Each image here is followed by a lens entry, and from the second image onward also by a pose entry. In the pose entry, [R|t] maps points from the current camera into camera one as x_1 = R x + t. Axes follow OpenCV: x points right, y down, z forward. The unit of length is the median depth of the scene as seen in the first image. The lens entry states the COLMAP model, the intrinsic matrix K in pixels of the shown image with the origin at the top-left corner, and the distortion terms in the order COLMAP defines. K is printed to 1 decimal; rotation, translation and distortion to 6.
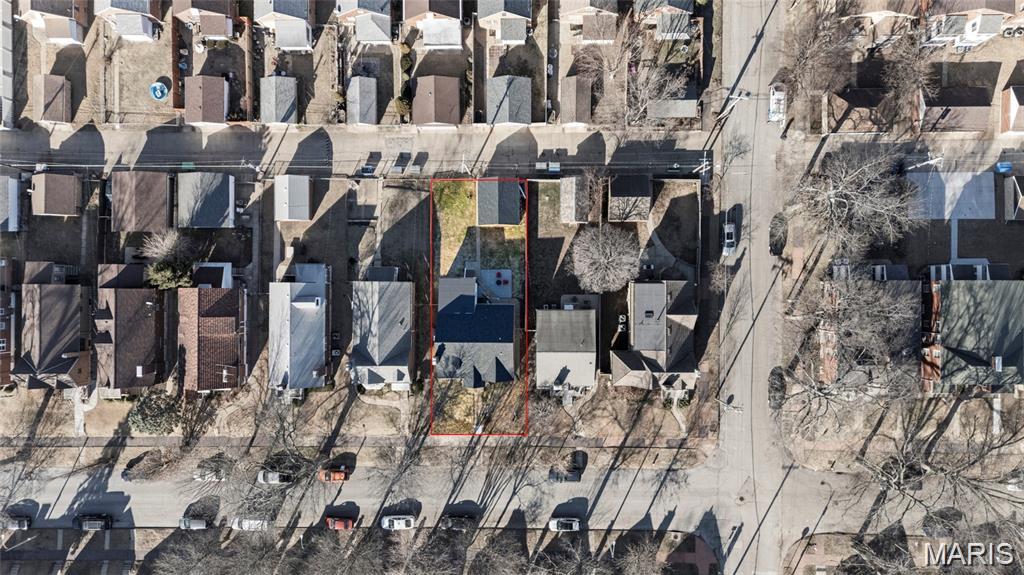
lens RADIAL K [[743.2, 0, 512.0], [0, 743.2, 287.5], [0, 0, 1]] dist [0.001180, -0.000944]
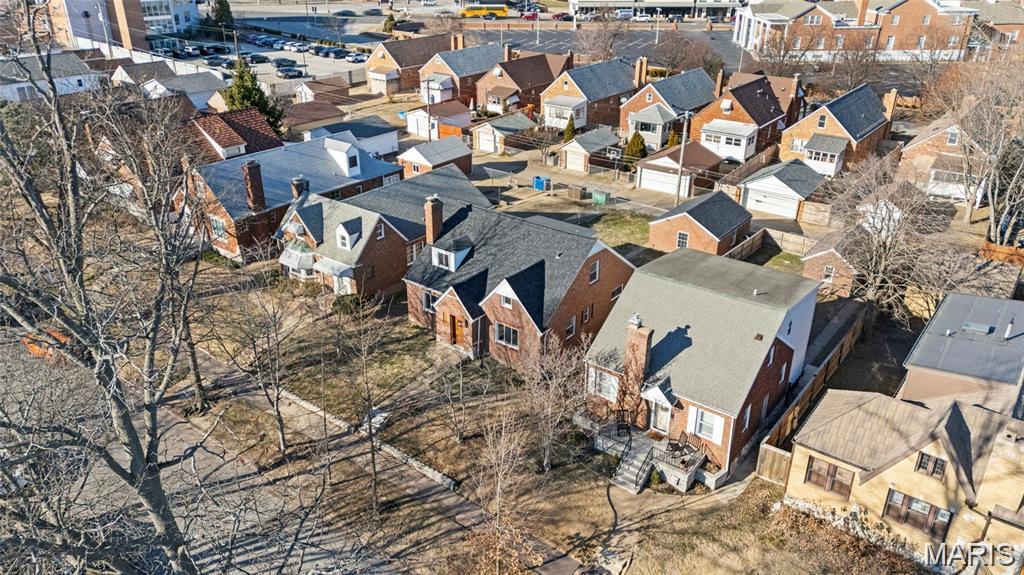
lens RADIAL K [[743.2, 0, 512.0], [0, 743.2, 287.5], [0, 0, 1]] dist [0.001180, -0.000944]
pose [[0.792246, 0.287878, -0.538027, 0.181963], [-0.609674, 0.336767, -0.717555, 0.386735], [-0.025379, 0.896501, 0.442314, 0.782534]]
